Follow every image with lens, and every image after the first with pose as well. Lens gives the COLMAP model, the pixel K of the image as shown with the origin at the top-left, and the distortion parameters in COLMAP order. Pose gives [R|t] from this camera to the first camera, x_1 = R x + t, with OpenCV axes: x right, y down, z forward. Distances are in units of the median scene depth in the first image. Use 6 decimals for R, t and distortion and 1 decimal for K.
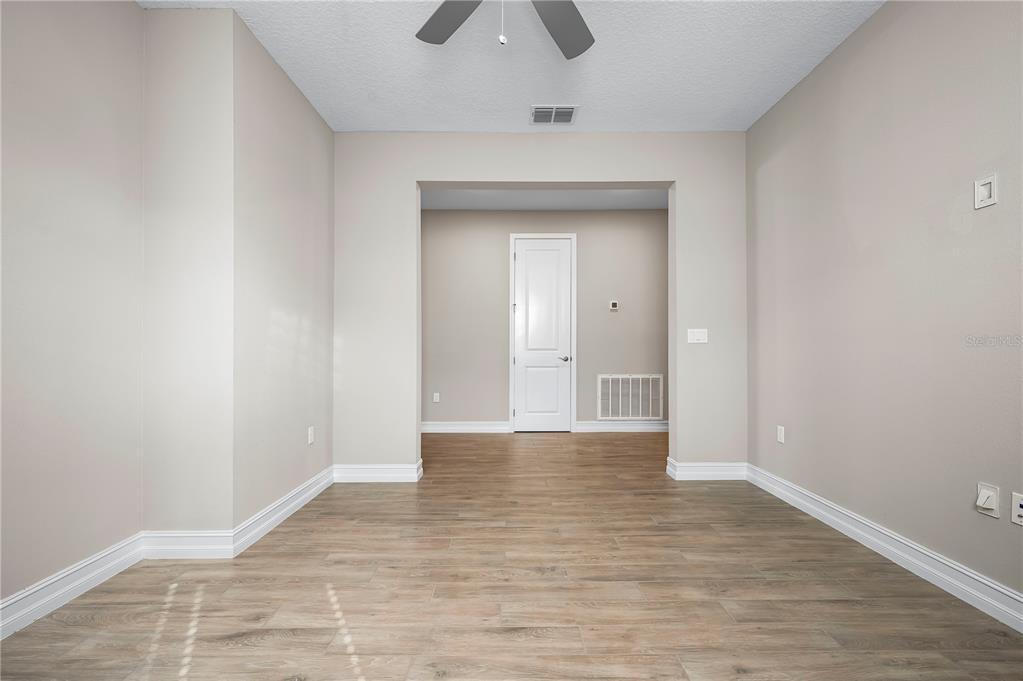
lens RADIAL K [[561.4, 0, 511.4], [0, 561.4, 341.4], [0, 0, 1]] dist [-0.008591, -0.000327]
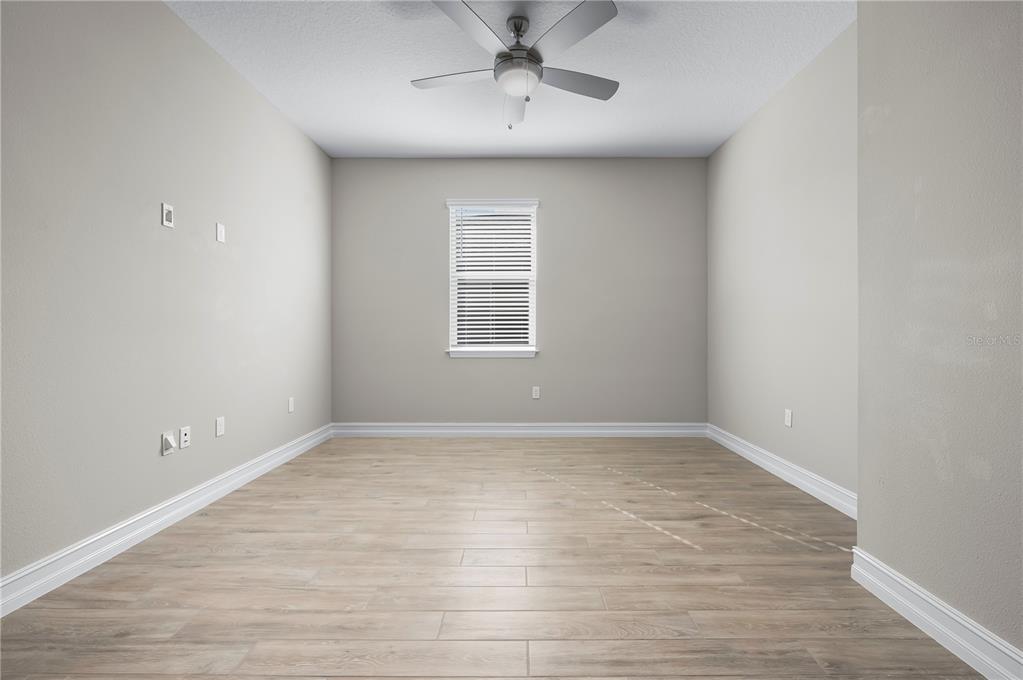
lens RADIAL K [[561.4, 0, 509.8], [0, 561.4, 338.0], [0, 0, 1]] dist [-0.008591, -0.000327]
pose [[-0.999687, 0.003915, 0.024710, -0.008720], [0.003848, 0.999989, -0.002779, 0.030000], [-0.024721, -0.002683, -0.999691, 1.878613]]
